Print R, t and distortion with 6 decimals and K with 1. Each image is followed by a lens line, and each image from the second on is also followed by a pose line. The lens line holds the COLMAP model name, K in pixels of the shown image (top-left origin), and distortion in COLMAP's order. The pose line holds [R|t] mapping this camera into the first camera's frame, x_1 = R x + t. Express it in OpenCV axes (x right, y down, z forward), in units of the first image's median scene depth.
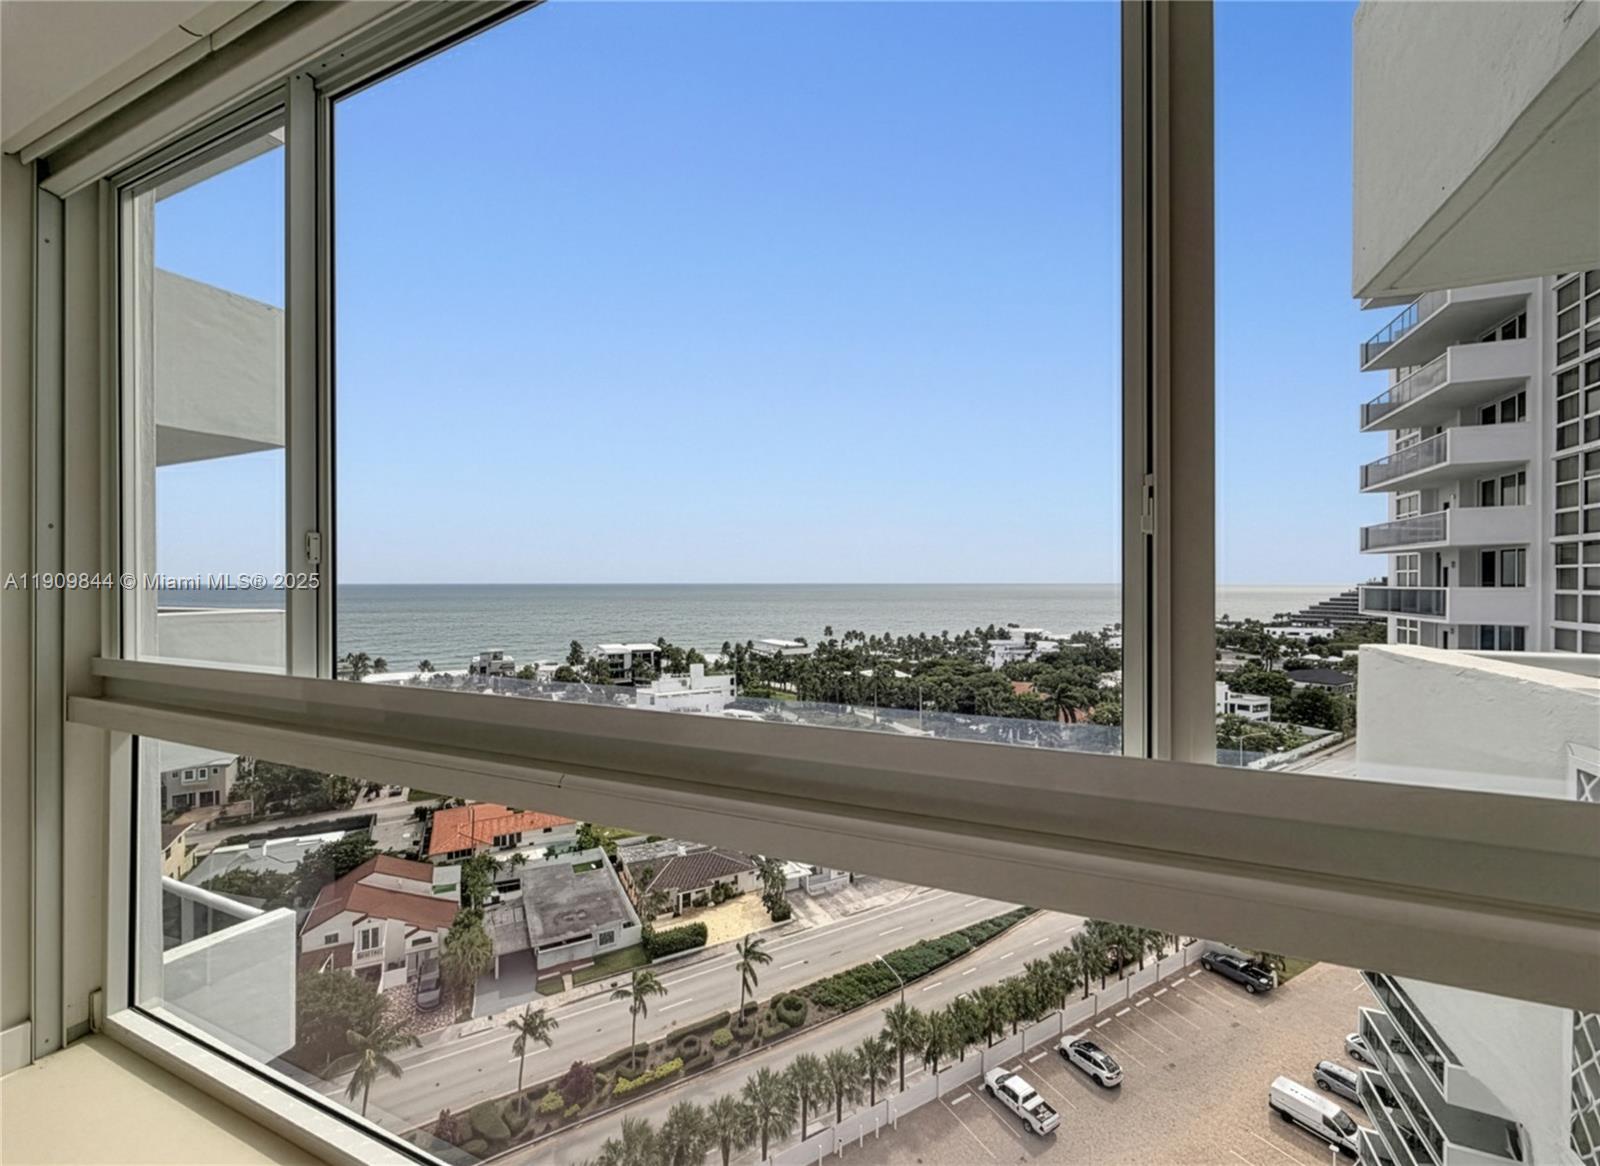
lens RADIAL K [[646.6, 0, 808.5], [0, 646.6, 584.7], [0, 0, 1]] dist [0.004893, -0.000233]
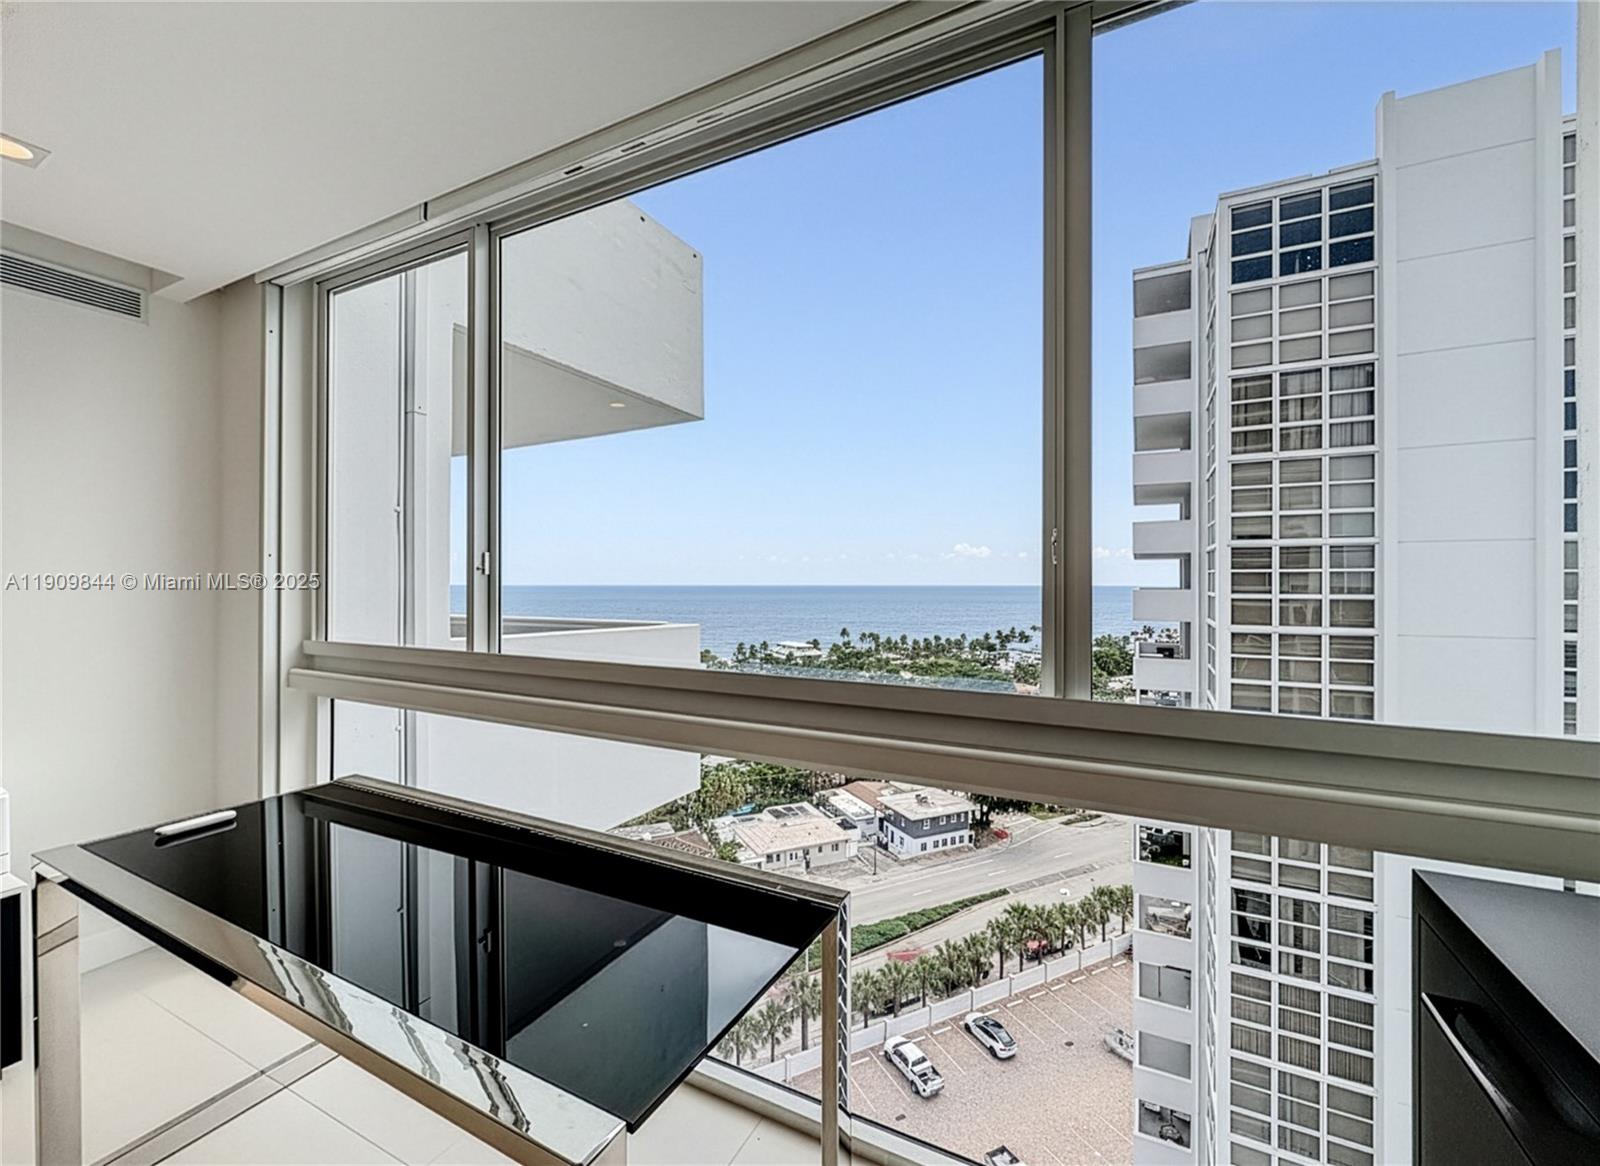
lens RADIAL K [[646.6, 0, 784.5], [0, 646.6, 585.9], [0, 0, 1]] dist [0.004893, -0.000233]
pose [[0.998200, 0.002061, -0.059930, 0.113284], [-0.002049, 0.999998, 0.000260, -0.000376], [0.059930, -0.000137, 0.998203, -0.055779]]
